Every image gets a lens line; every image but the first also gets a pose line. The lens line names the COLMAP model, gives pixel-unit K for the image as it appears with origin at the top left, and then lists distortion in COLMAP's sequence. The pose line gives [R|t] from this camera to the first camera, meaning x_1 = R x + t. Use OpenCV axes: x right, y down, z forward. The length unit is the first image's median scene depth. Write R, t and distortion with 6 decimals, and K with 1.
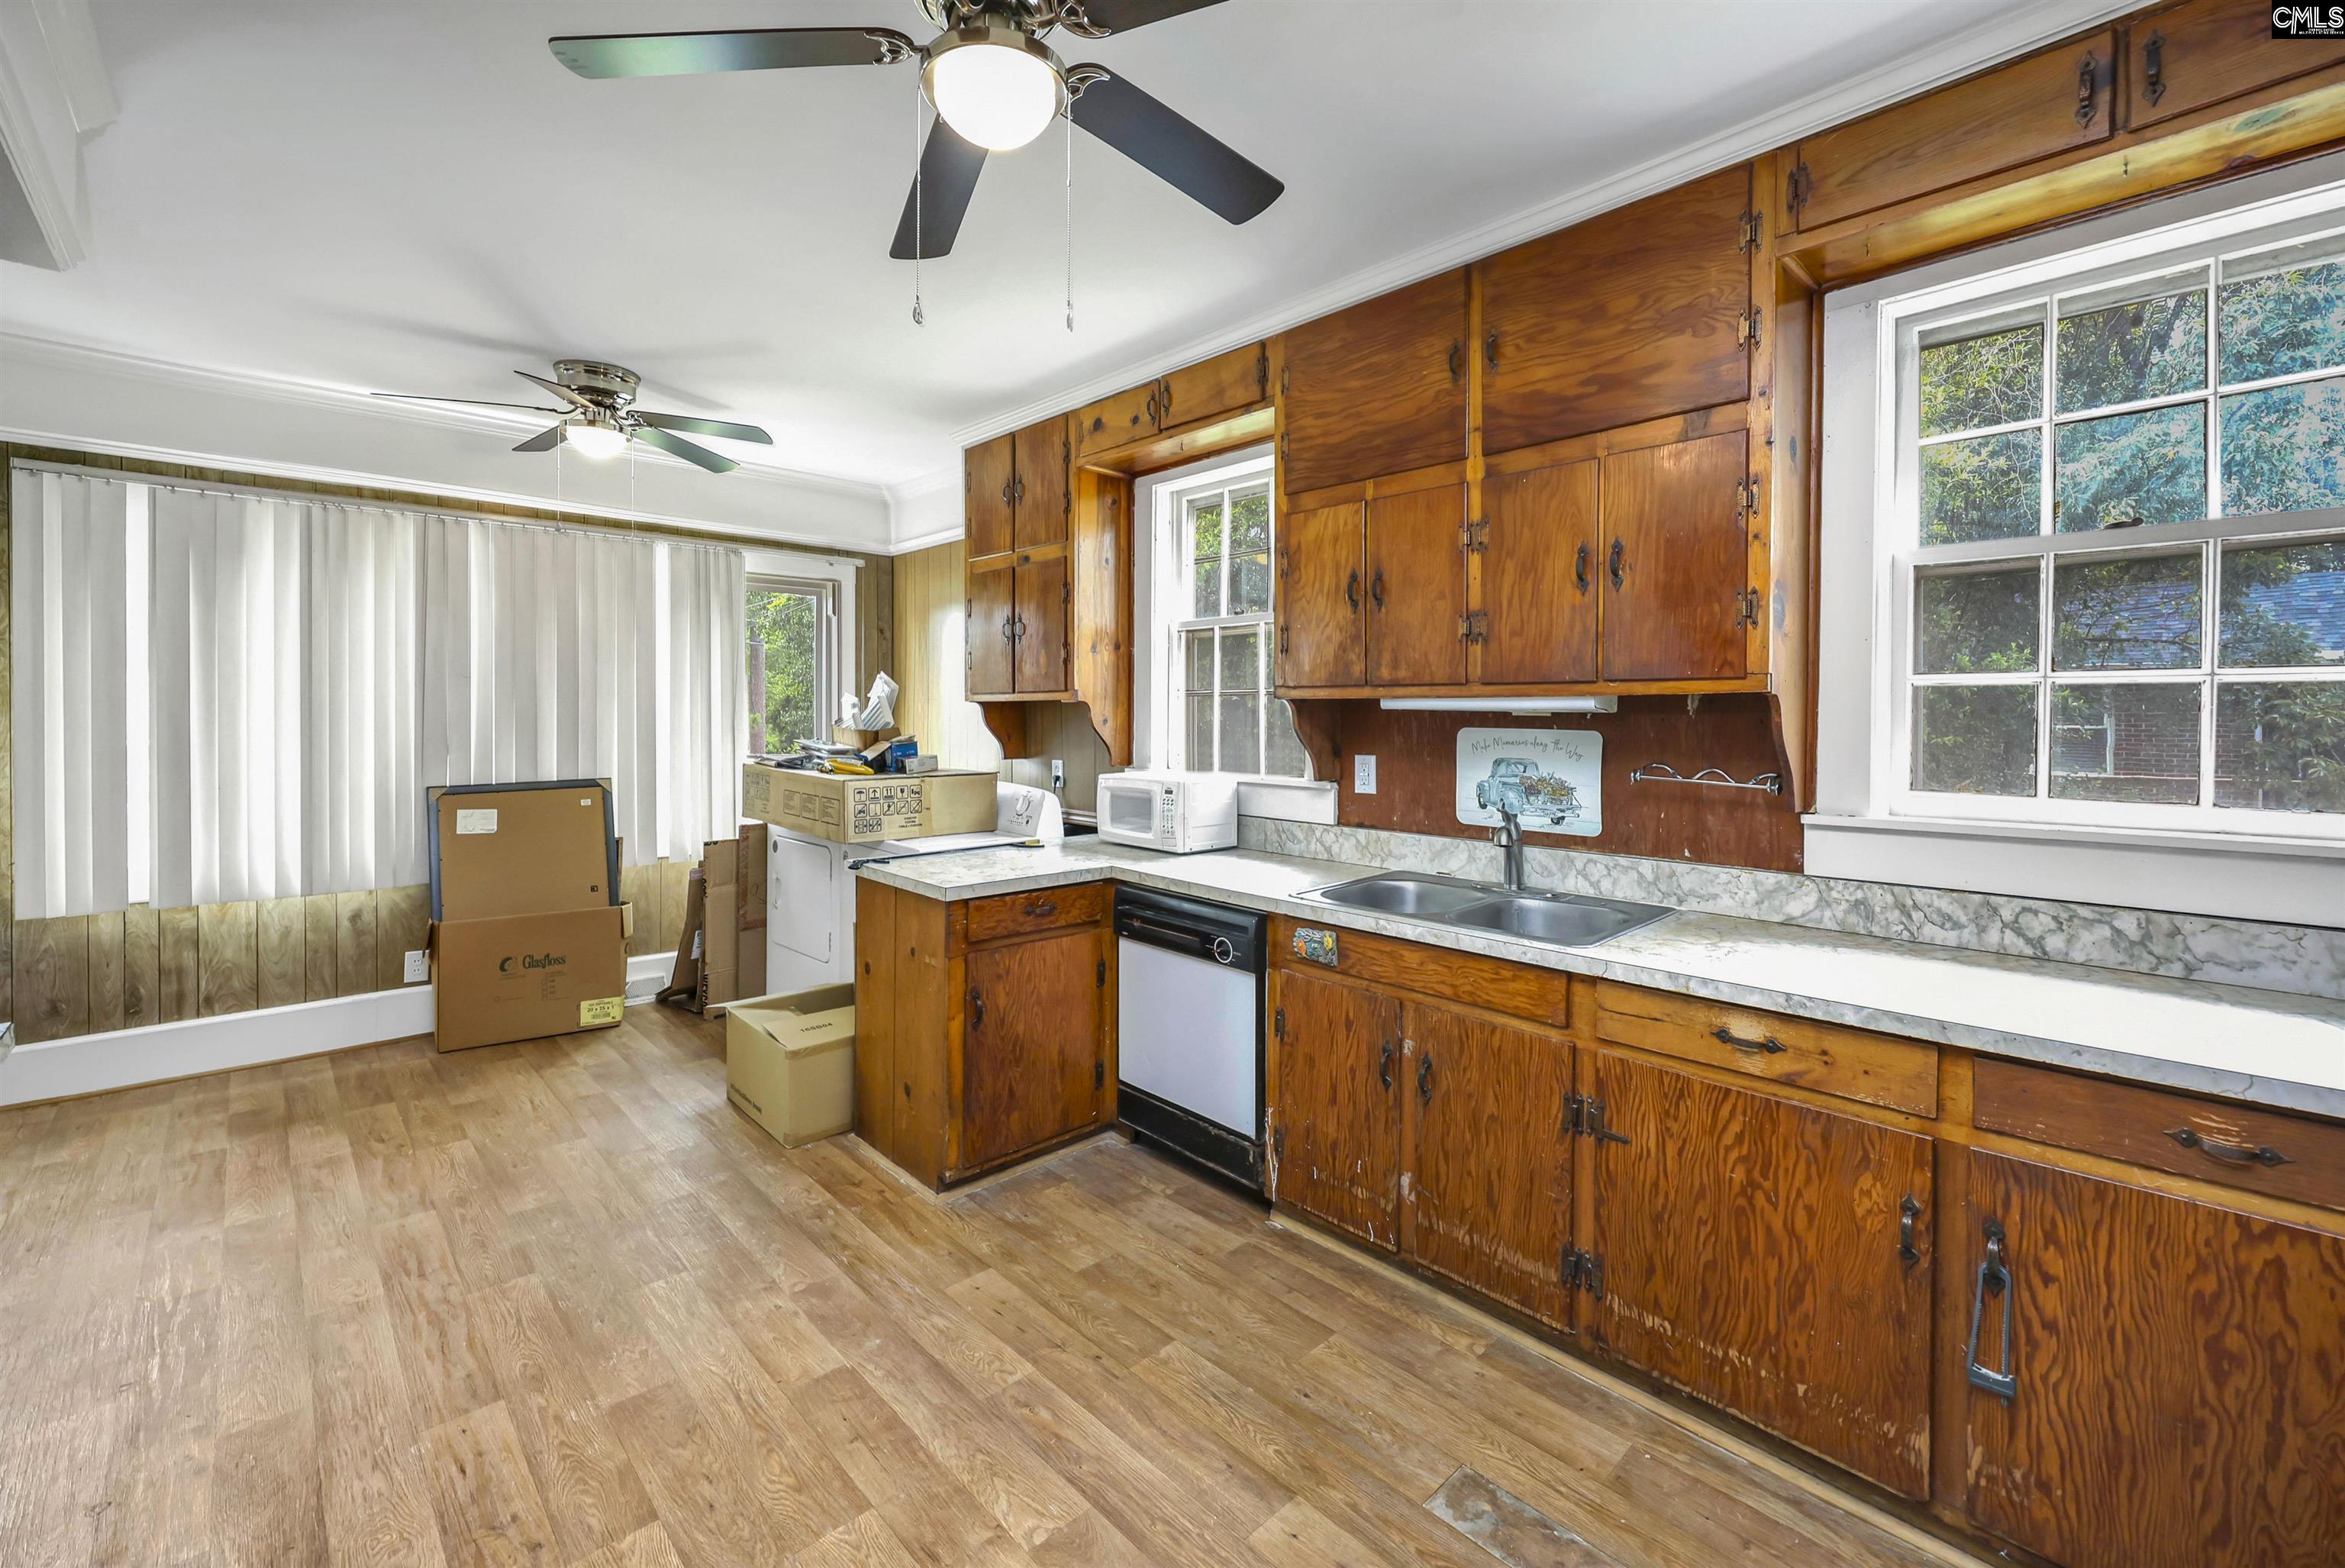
lens RADIAL K [[989.9, 0, 1161.9], [0, 989.9, 725.2], [0, 0, 1]] dist [-0.002775, 0.000023]
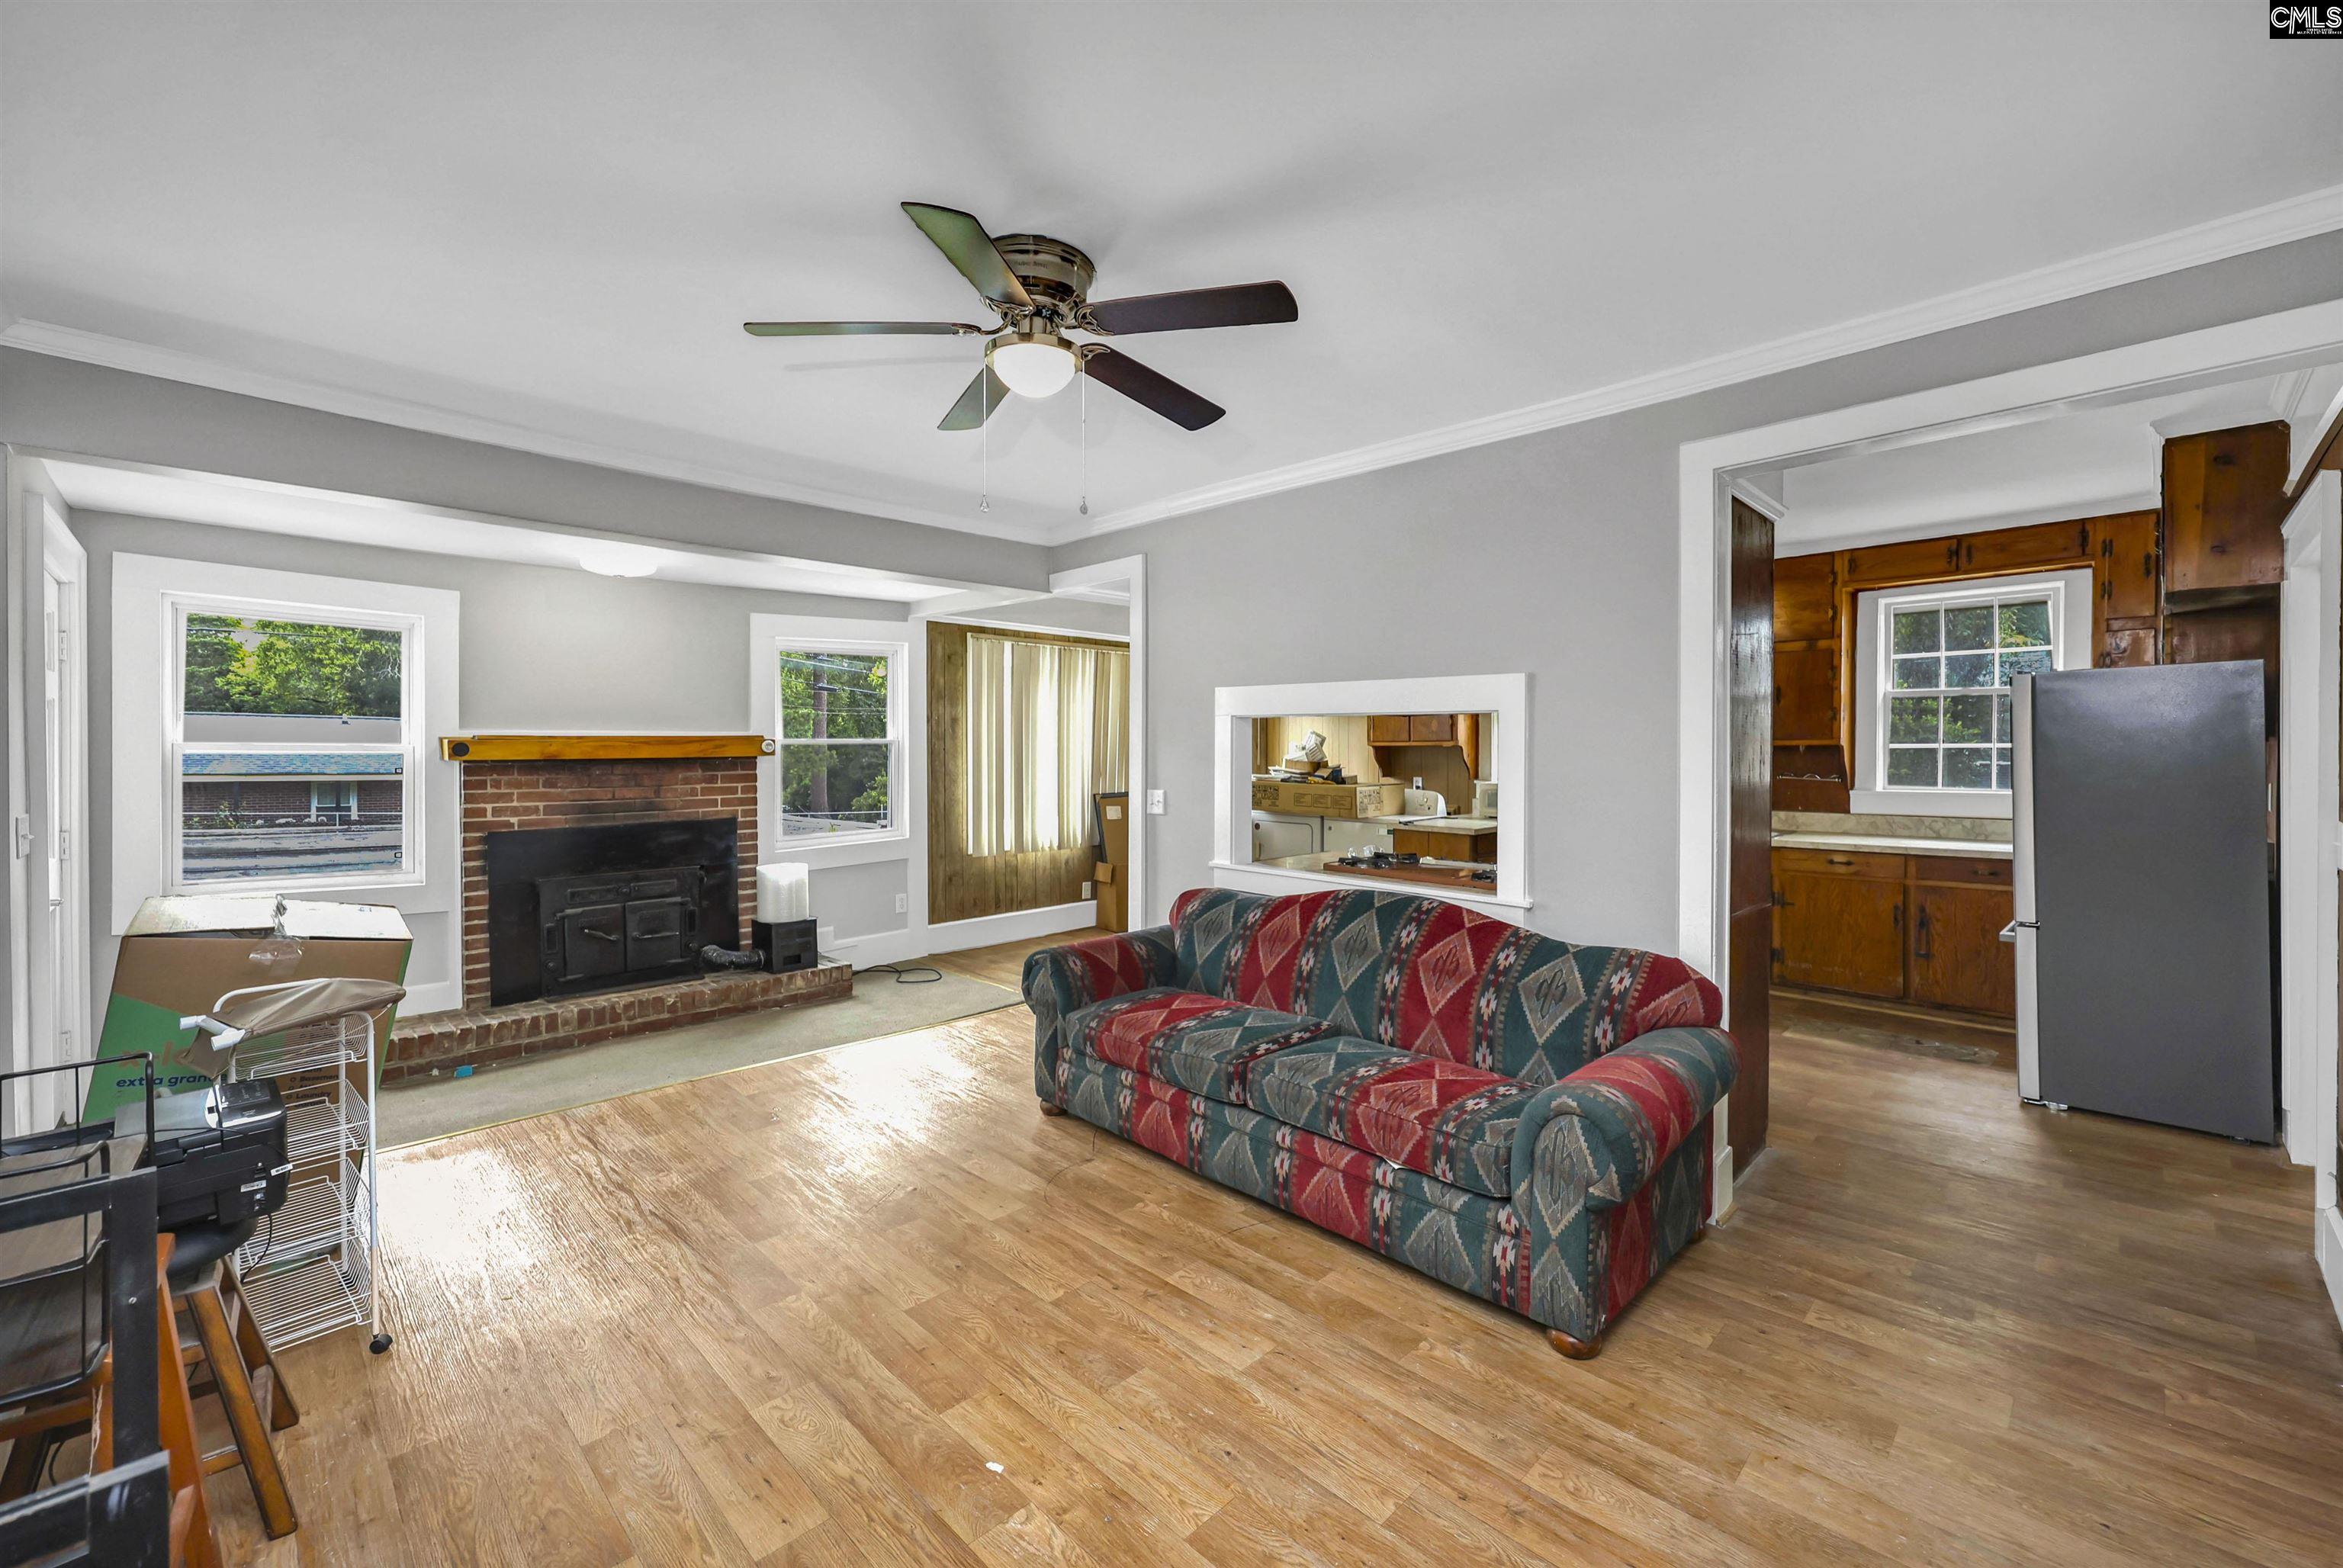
lens RADIAL K [[925.1, 0, 1167.3], [0, 925.1, 758.7], [0, 0, 1]] dist [-0.001064, 0.000012]
pose [[0.999894, -0.007816, 0.012277, -0.974670], [0.007784, 0.999966, 0.002676, -0.012022], [-0.012298, -0.002580, 0.999921, -1.169239]]
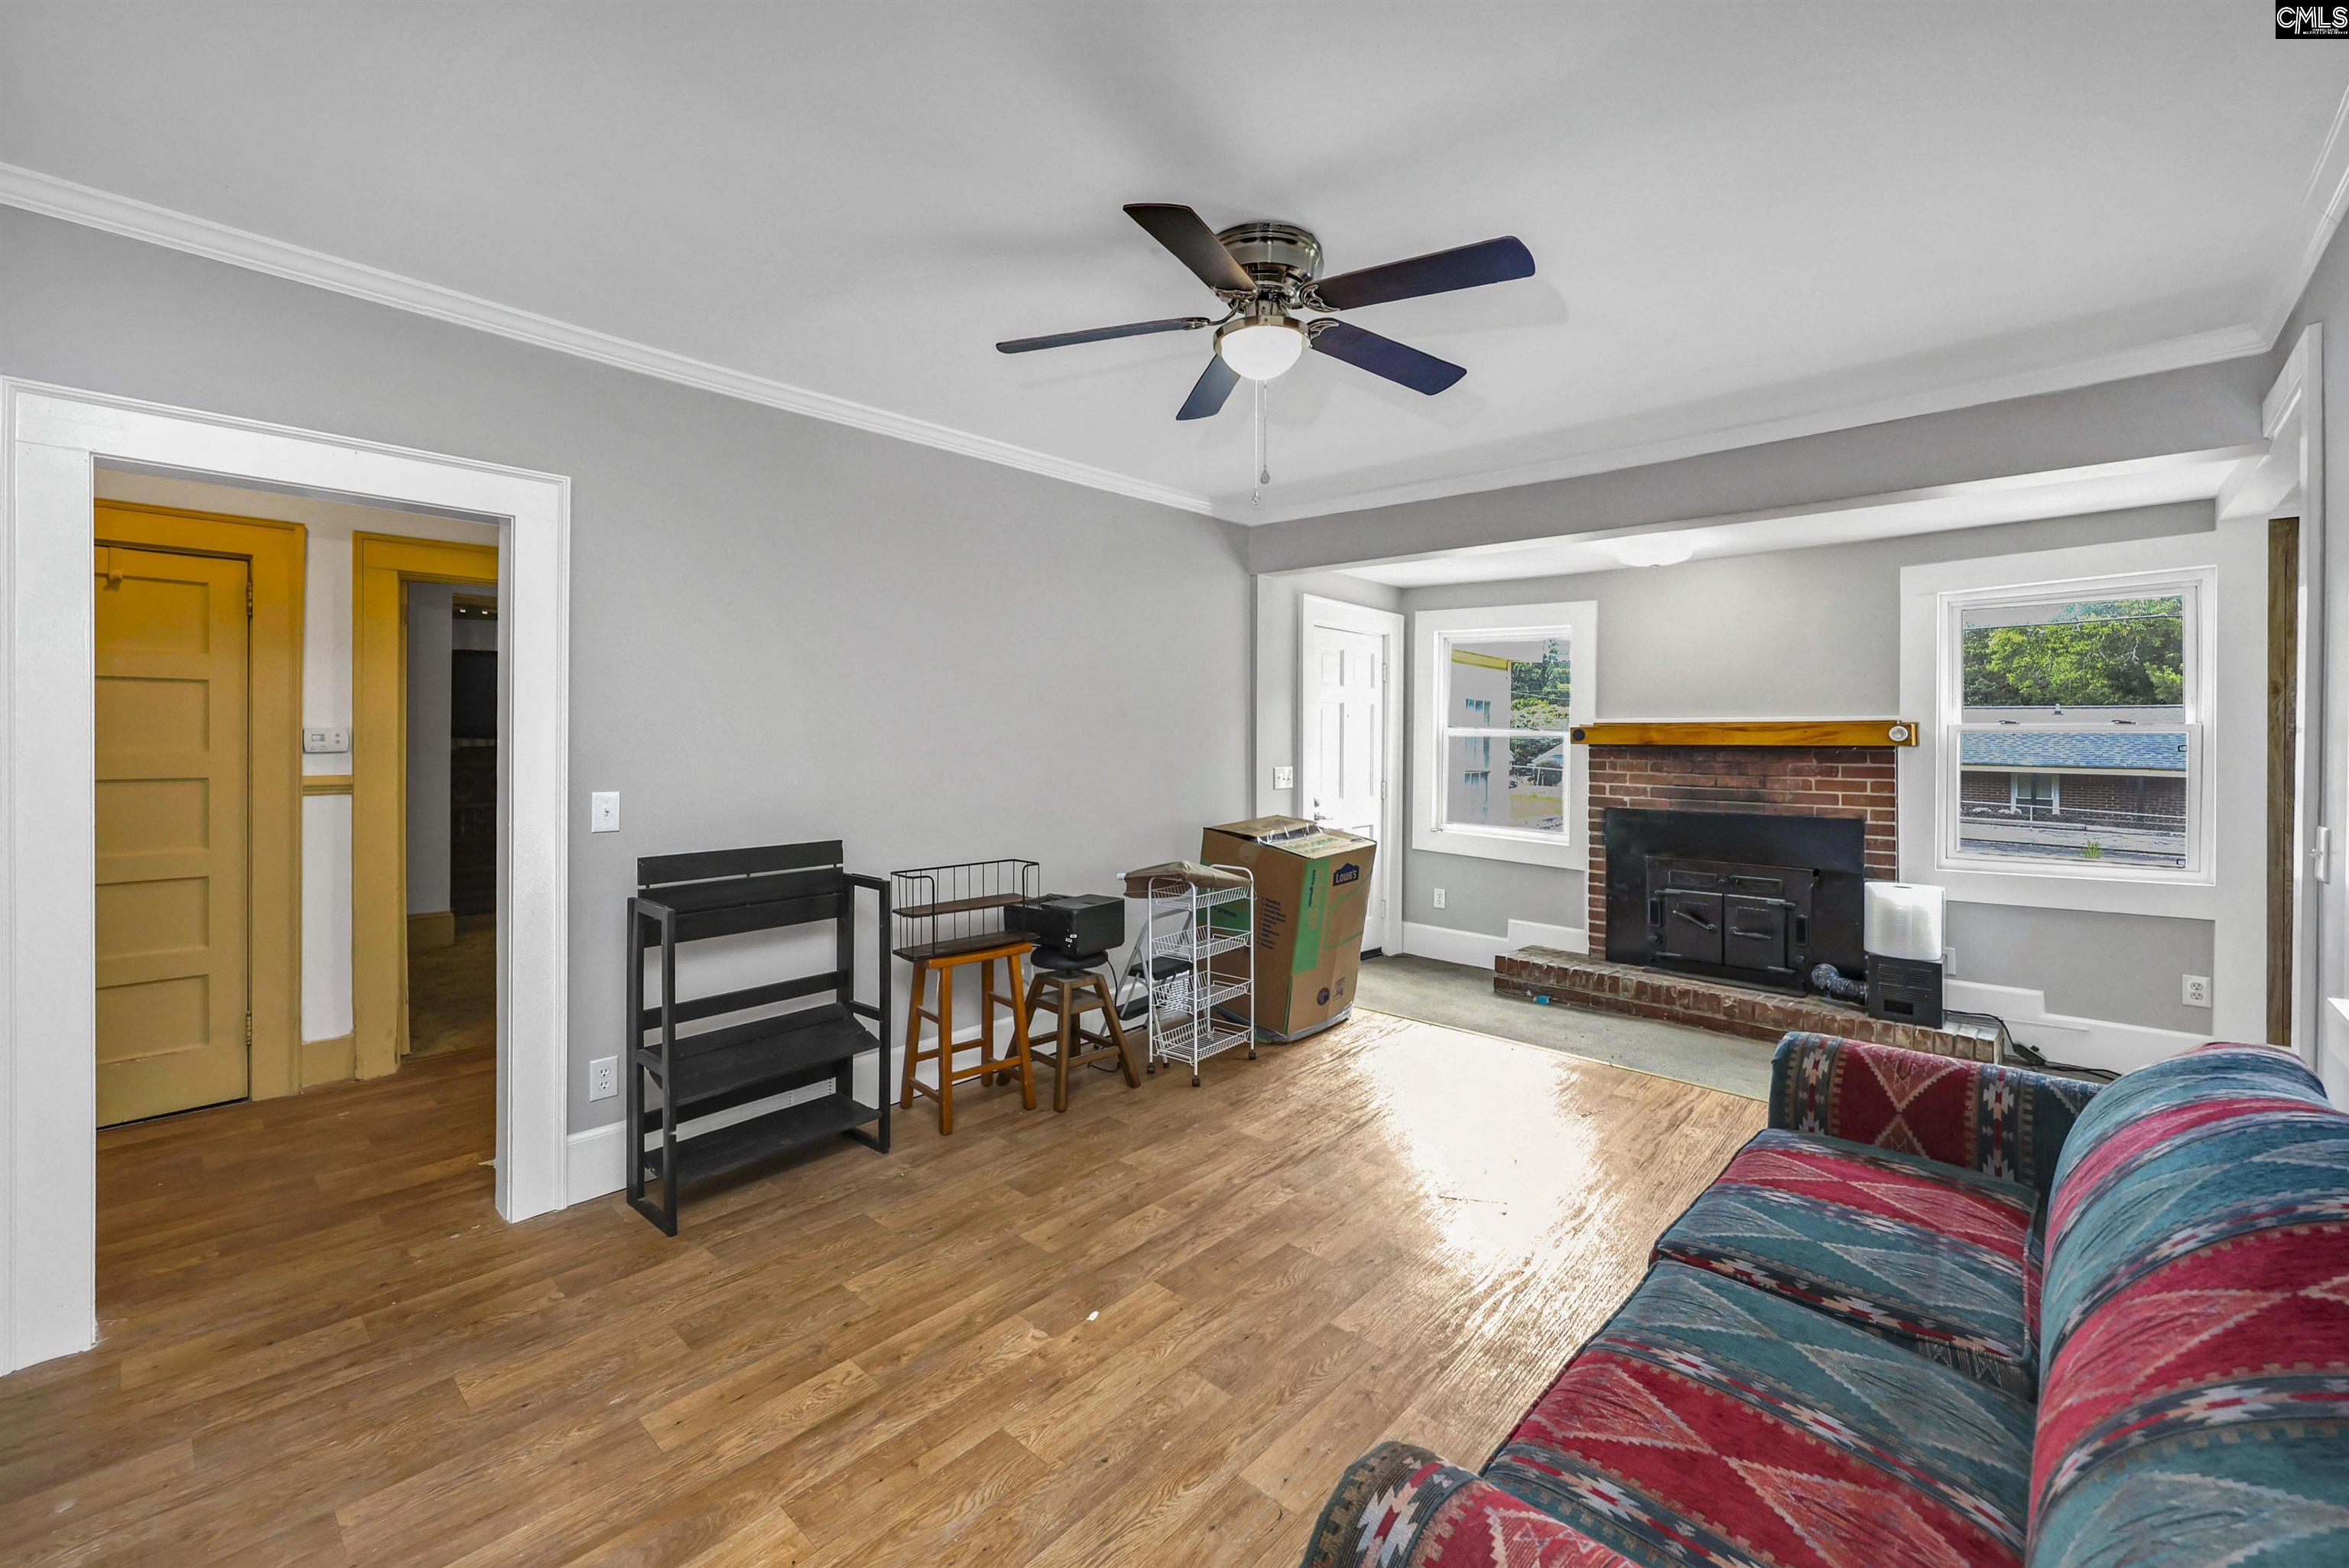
lens RADIAL K [[949.8, 0, 1172.9], [0, 949.8, 732.7], [0, 0, 1]] dist [0.000037, -0.000352]
pose [[0.077574, -0.007583, -0.996958, -0.281990], [-0.015608, 0.999839, -0.008819, -0.008001], [0.996864, 0.016245, 0.077443, -0.533722]]
